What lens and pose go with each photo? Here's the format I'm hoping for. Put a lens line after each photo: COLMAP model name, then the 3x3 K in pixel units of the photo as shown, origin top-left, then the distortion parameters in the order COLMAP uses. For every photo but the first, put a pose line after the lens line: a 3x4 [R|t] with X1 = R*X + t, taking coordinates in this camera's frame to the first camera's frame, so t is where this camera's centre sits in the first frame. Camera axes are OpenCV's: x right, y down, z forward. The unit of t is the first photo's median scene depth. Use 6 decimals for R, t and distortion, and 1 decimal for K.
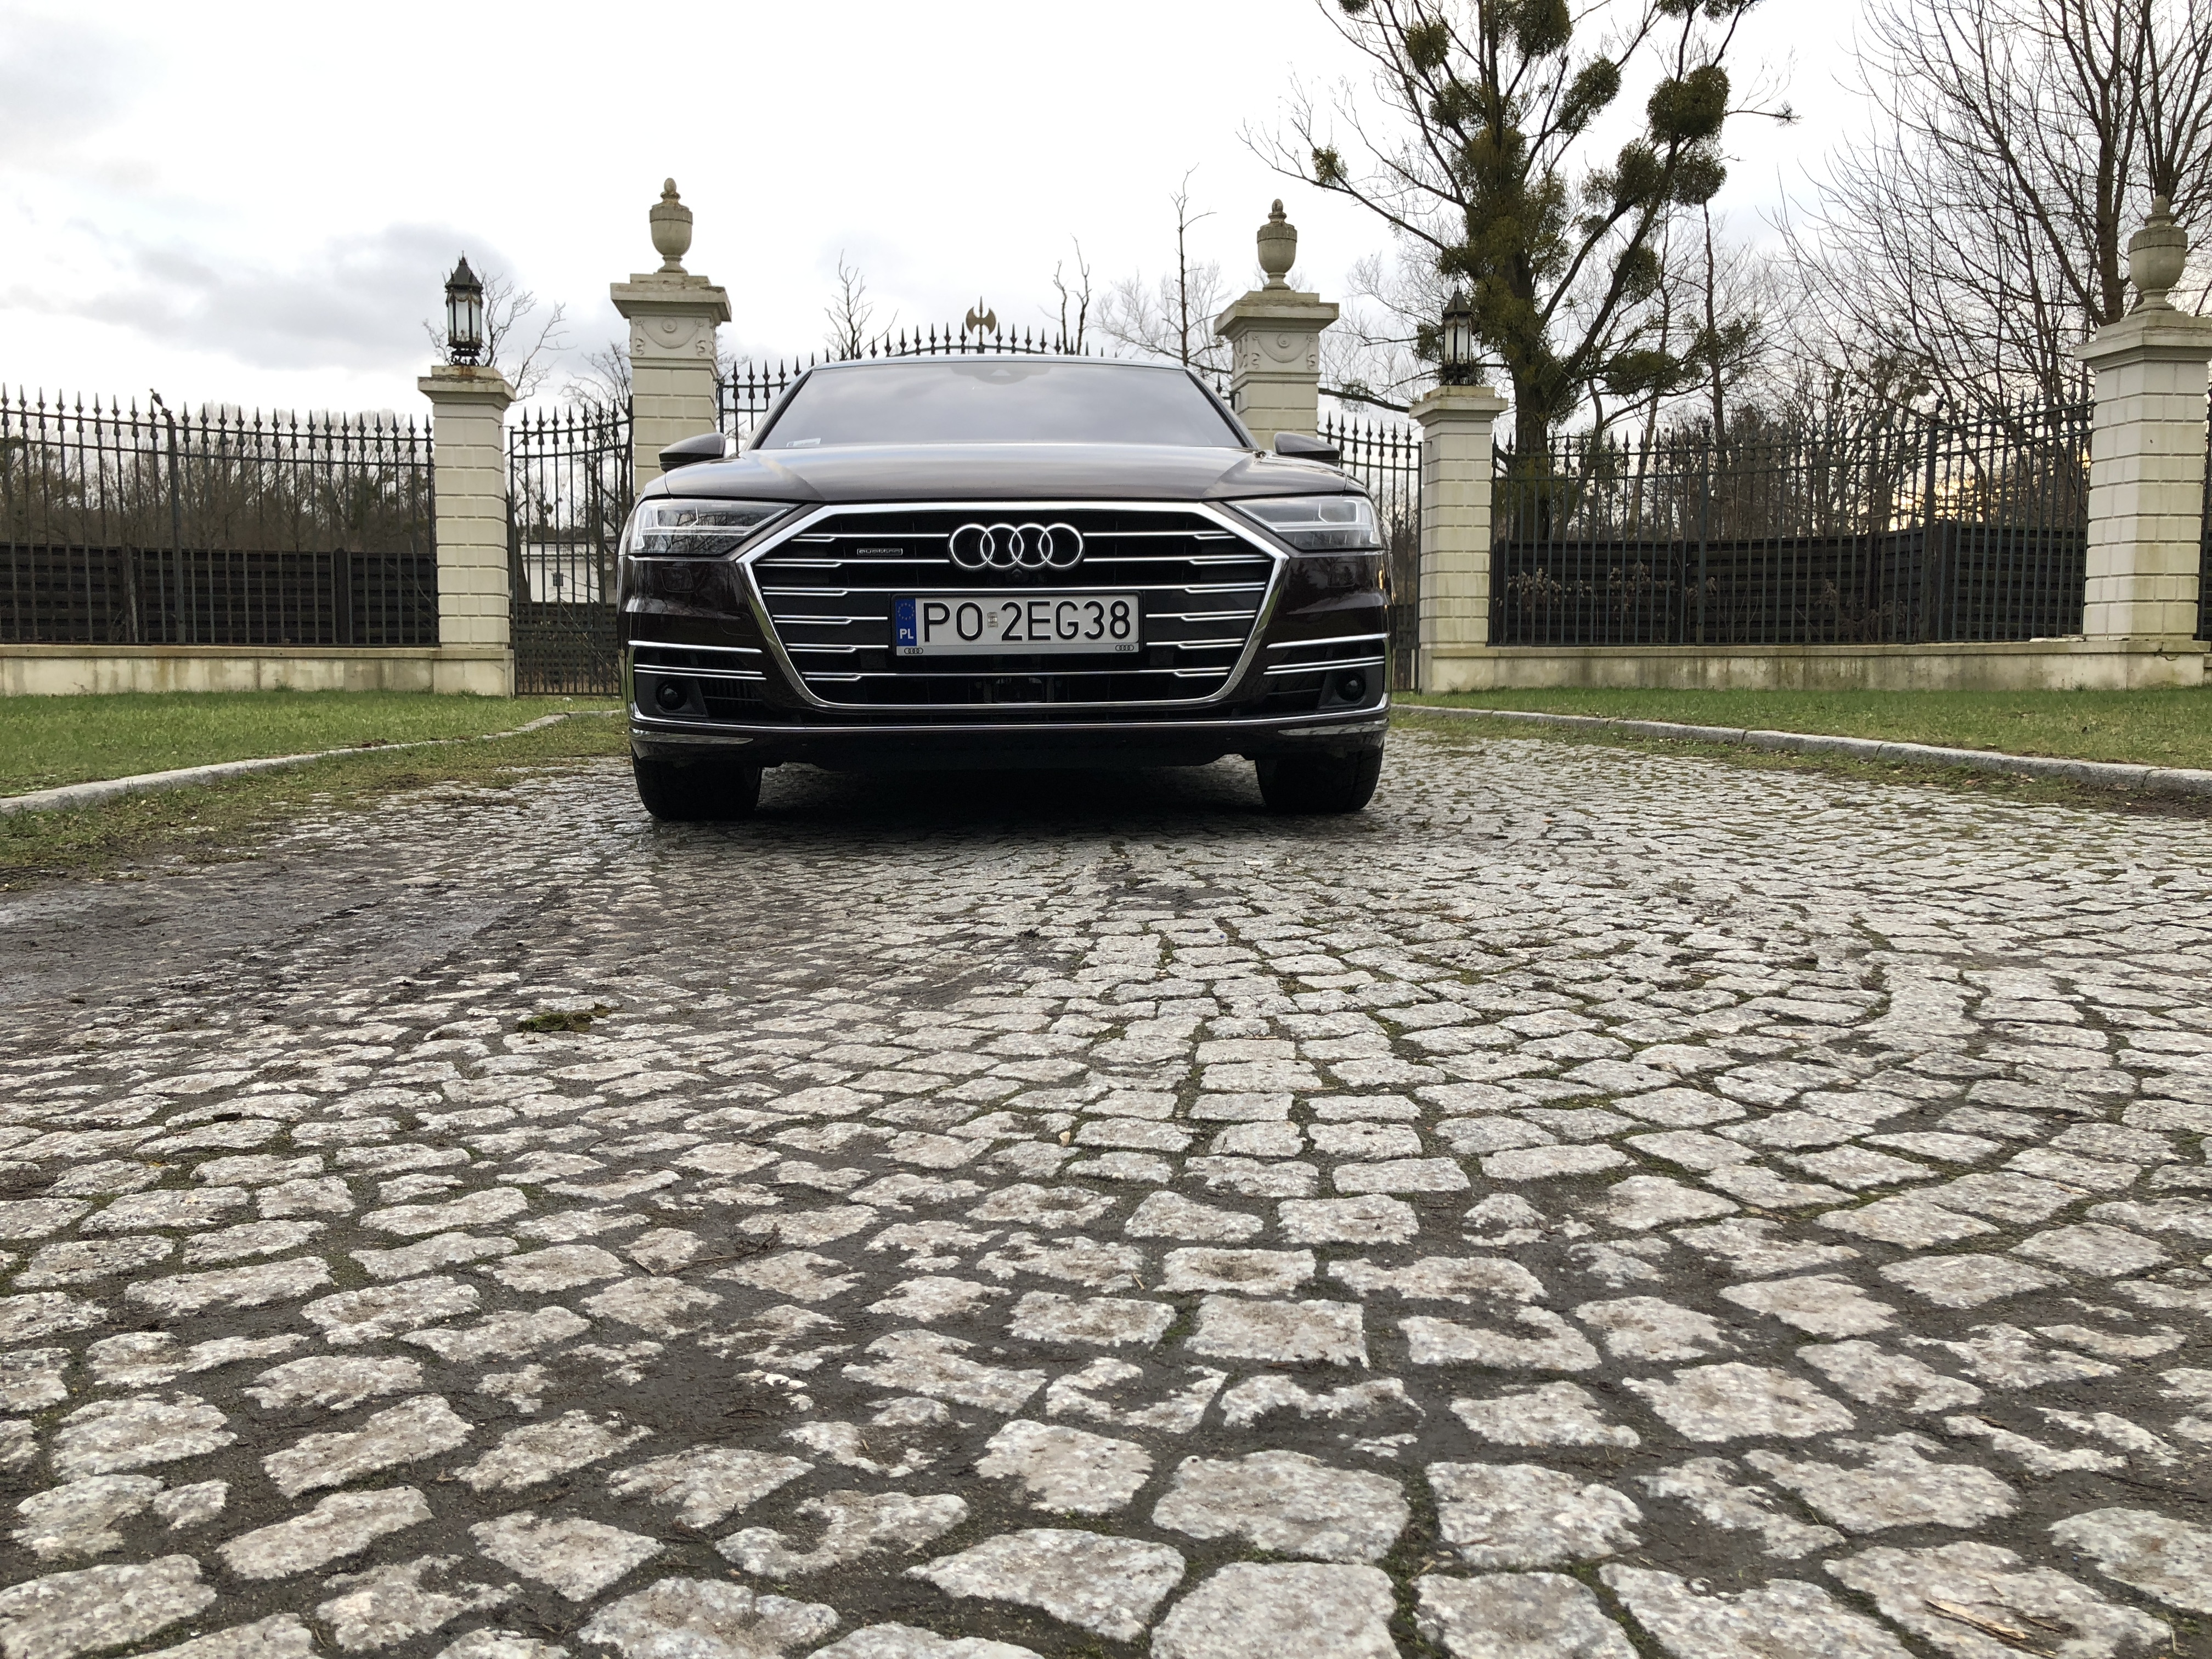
lens RADIAL K [[1798.1, 0, 1095.0], [0, 1798.1, 807.9], [0, 0, 1]] dist [0.022225, 0.006281]
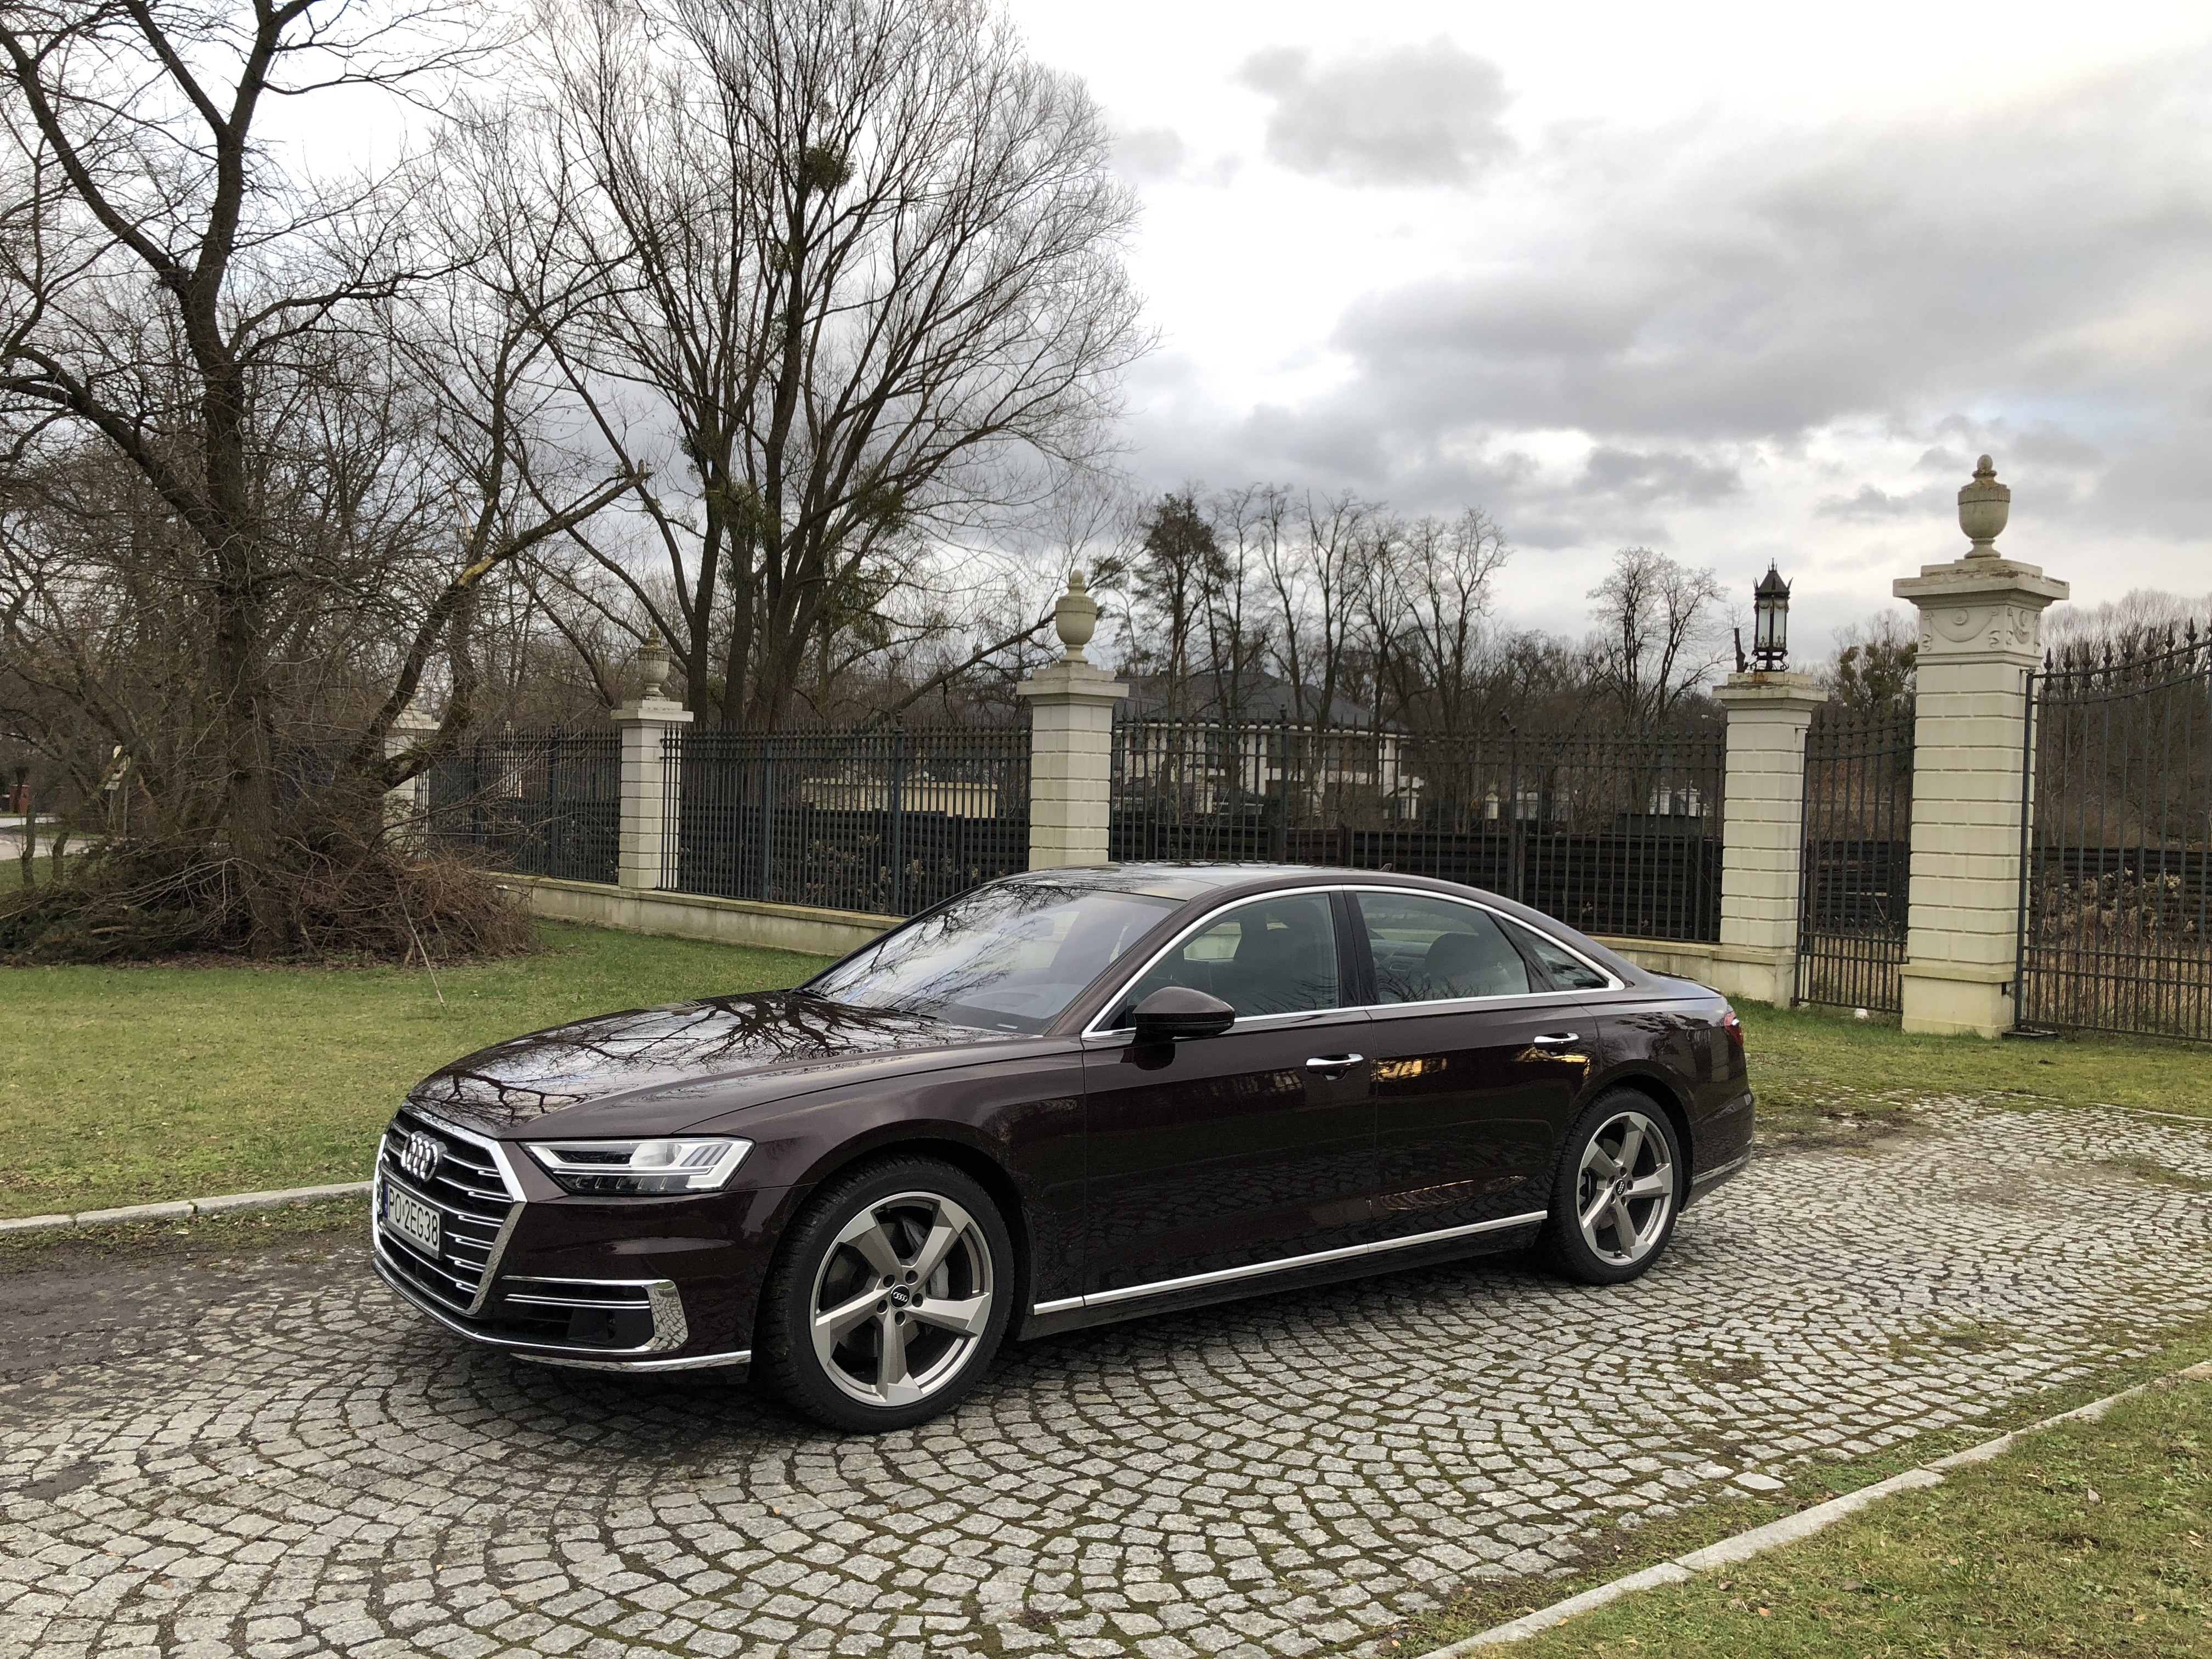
lens RADIAL K [[1804.0, 0, 1099.6], [0, 1804.0, 826.7], [0, 0, 1]] dist [0.009878, 0.006378]
pose [[0.546181, 0.025294, -0.837285, 0.262081], [-0.099753, 0.994395, -0.035031, -0.077222], [0.831707, 0.102655, 0.545643, 0.135948]]
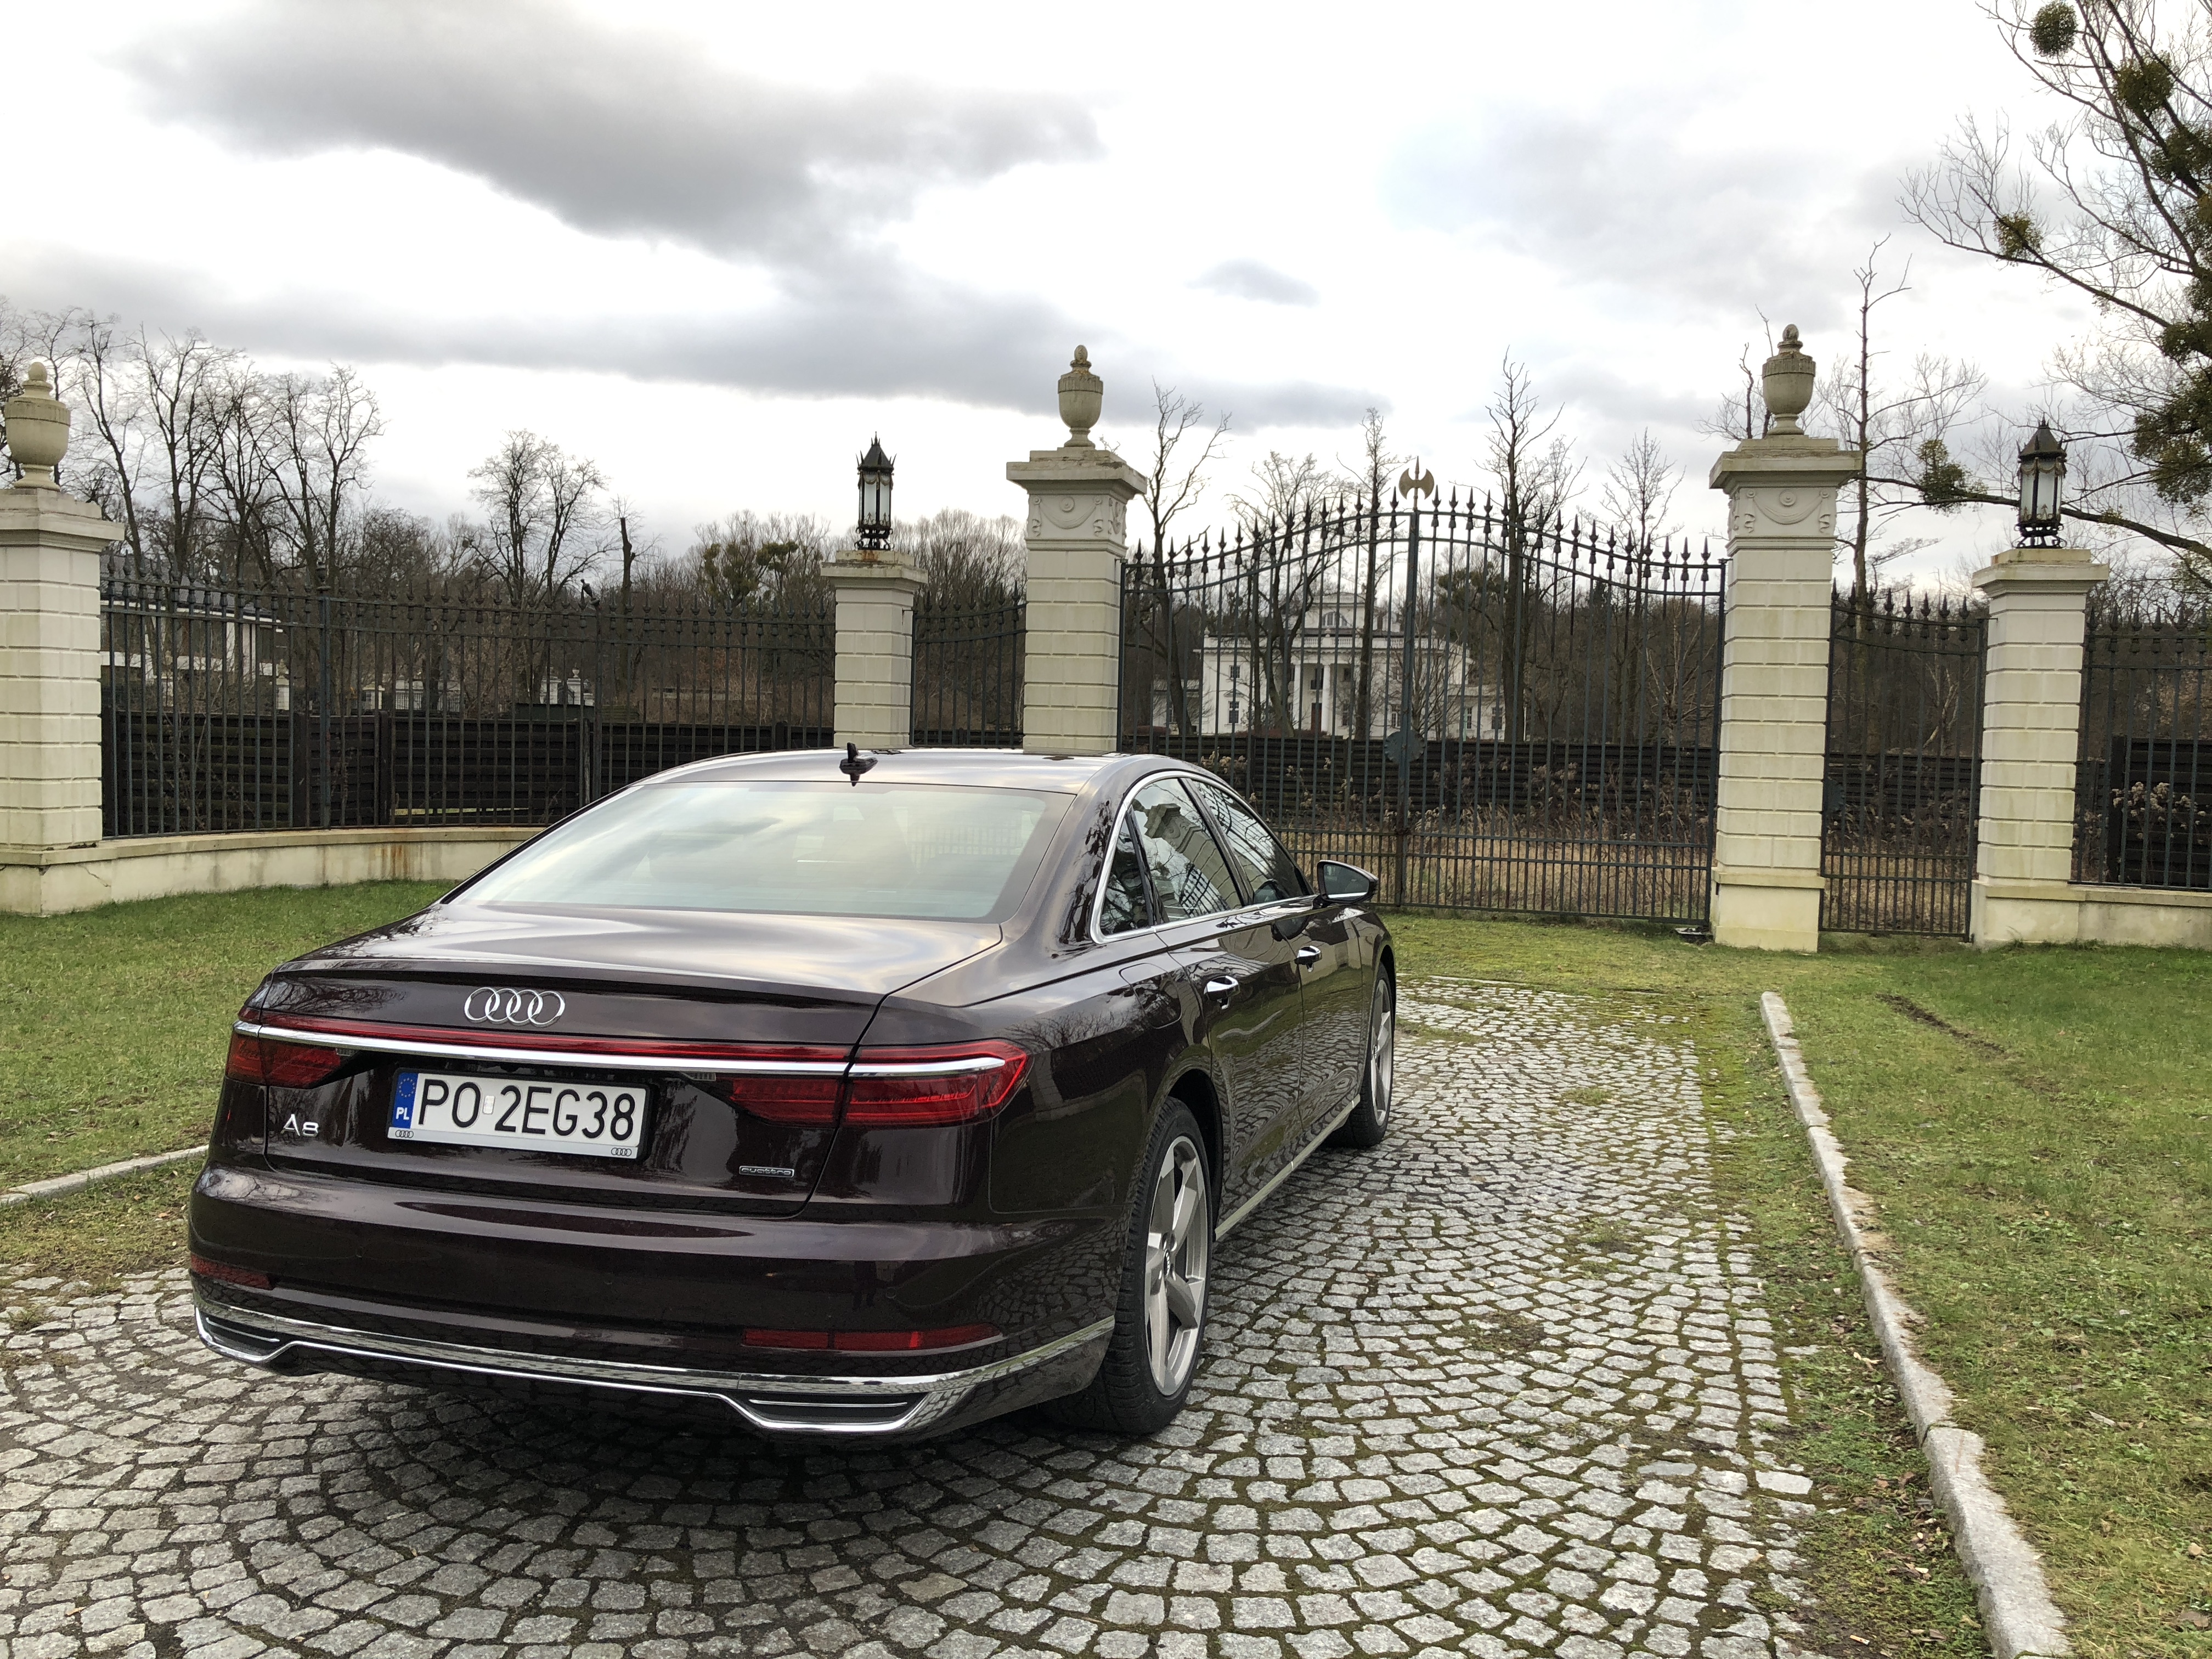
lens RADIAL K [[1804.0, 0, 1099.6], [0, 1804.0, 826.7], [0, 0, 1]] dist [0.009878, 0.006378]
pose [[0.929249, 0.044101, -0.366812, 0.113680], [-0.057264, 0.998044, -0.025075, -0.070285], [0.364988, 0.044306, 0.929957, 0.134326]]
